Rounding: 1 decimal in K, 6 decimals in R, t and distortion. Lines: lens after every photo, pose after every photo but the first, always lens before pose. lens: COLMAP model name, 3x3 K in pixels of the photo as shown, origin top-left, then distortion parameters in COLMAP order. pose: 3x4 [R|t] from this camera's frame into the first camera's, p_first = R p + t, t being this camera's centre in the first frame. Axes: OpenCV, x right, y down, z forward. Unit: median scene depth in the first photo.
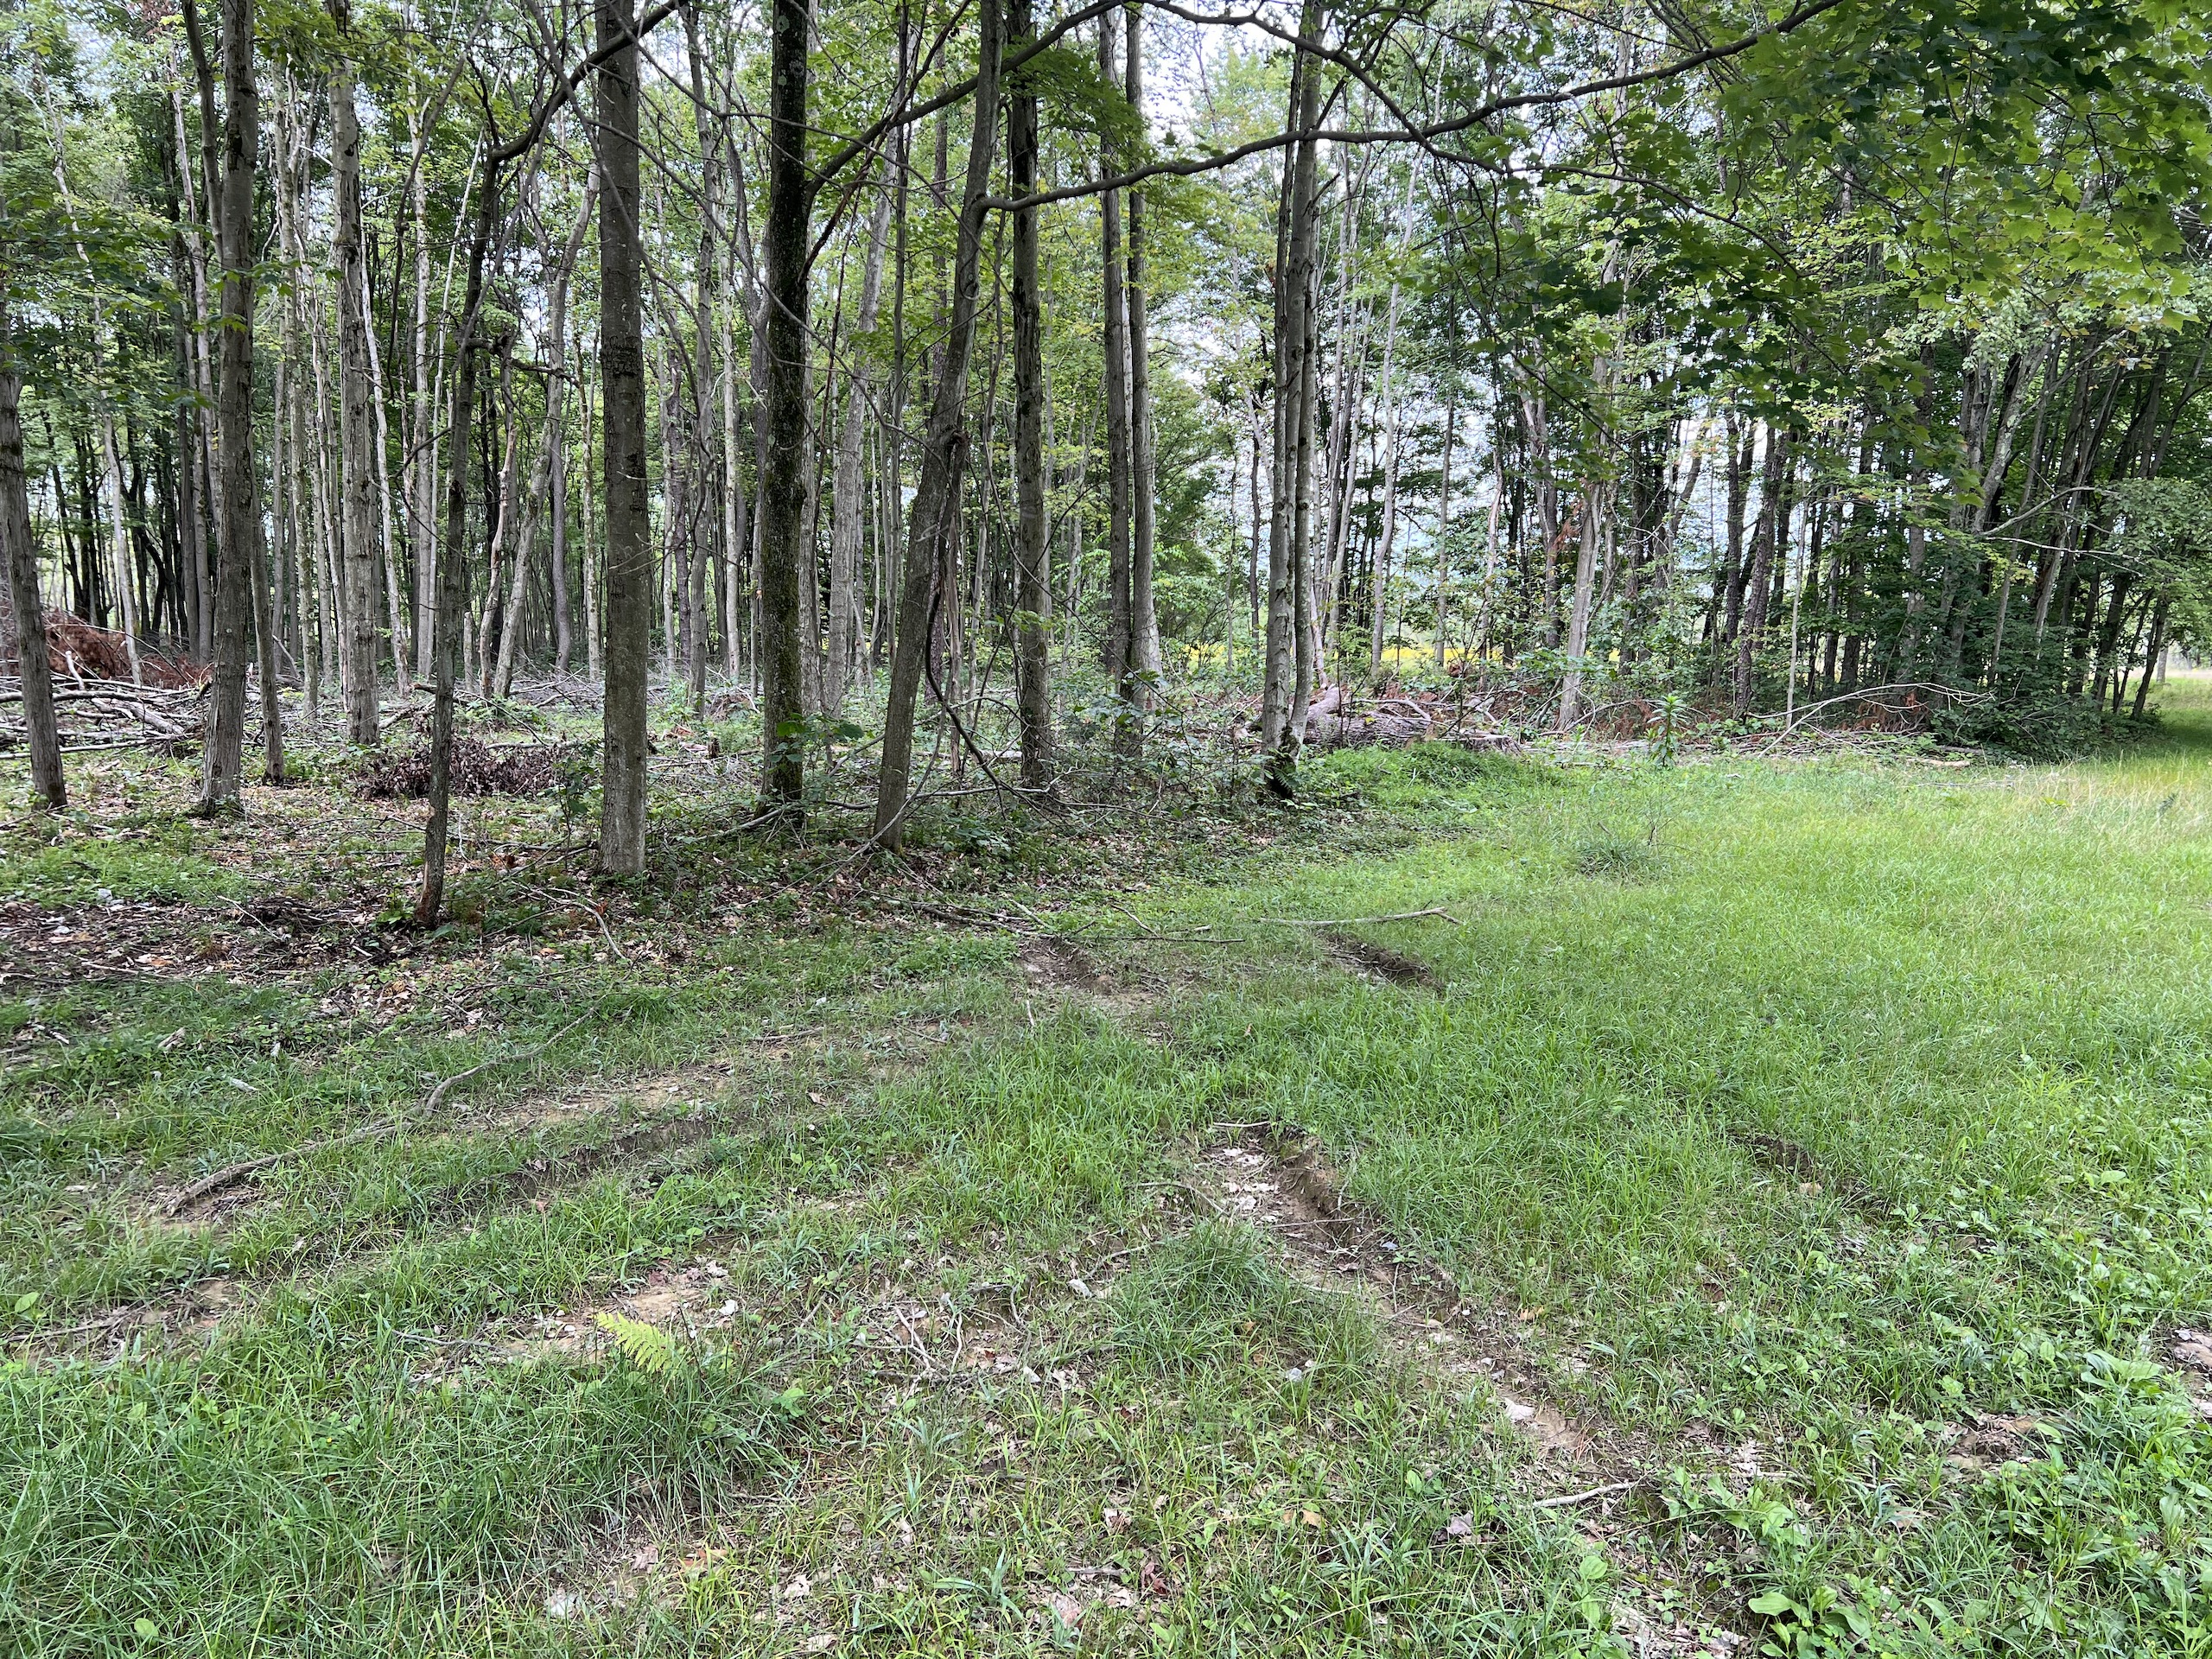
lens RADIAL K [[1639.7, 0, 1106.0], [0, 1639.7, 829.5], [0, 0, 1]] dist [0.050117, -0.045565]
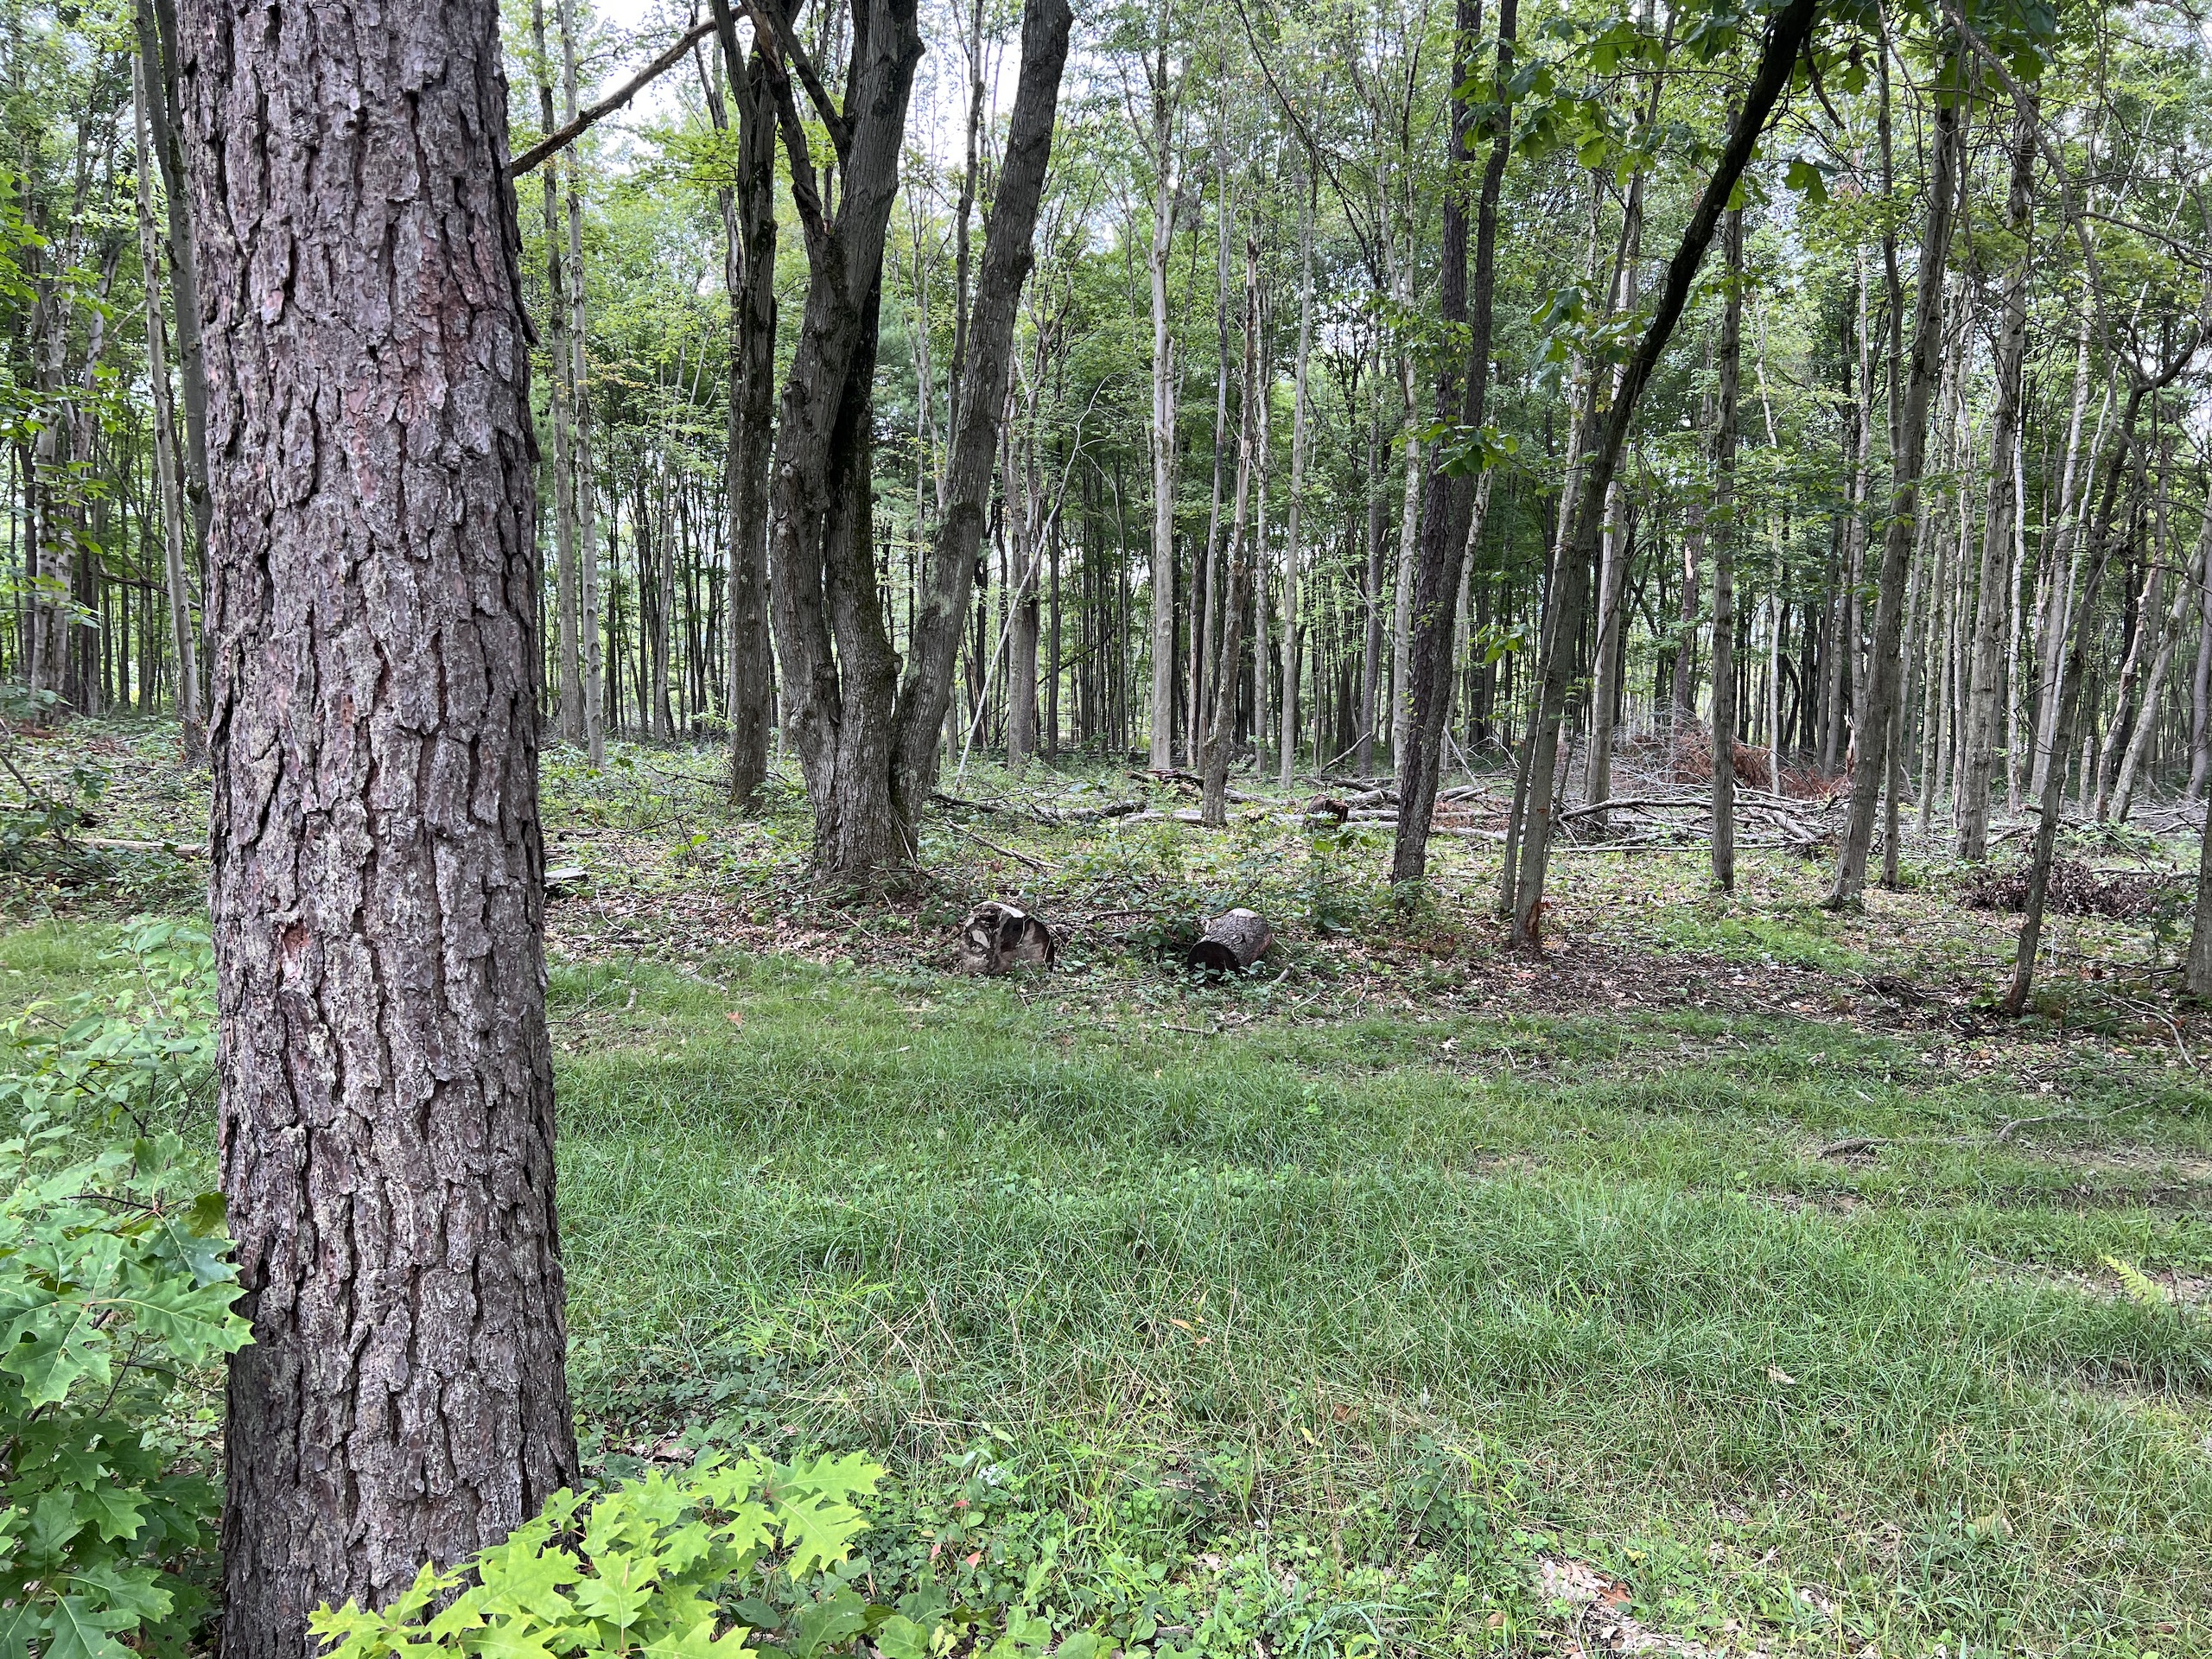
lens RADIAL K [[1639.7, 0, 1106.0], [0, 1639.7, 829.5], [0, 0, 1]] dist [0.050117, -0.045565]
pose [[0.619272, 0.058582, -0.782988, 0.066756], [-0.110175, 0.993830, -0.012781, 0.007138], [0.777408, 0.094181, 0.621905, -0.157490]]
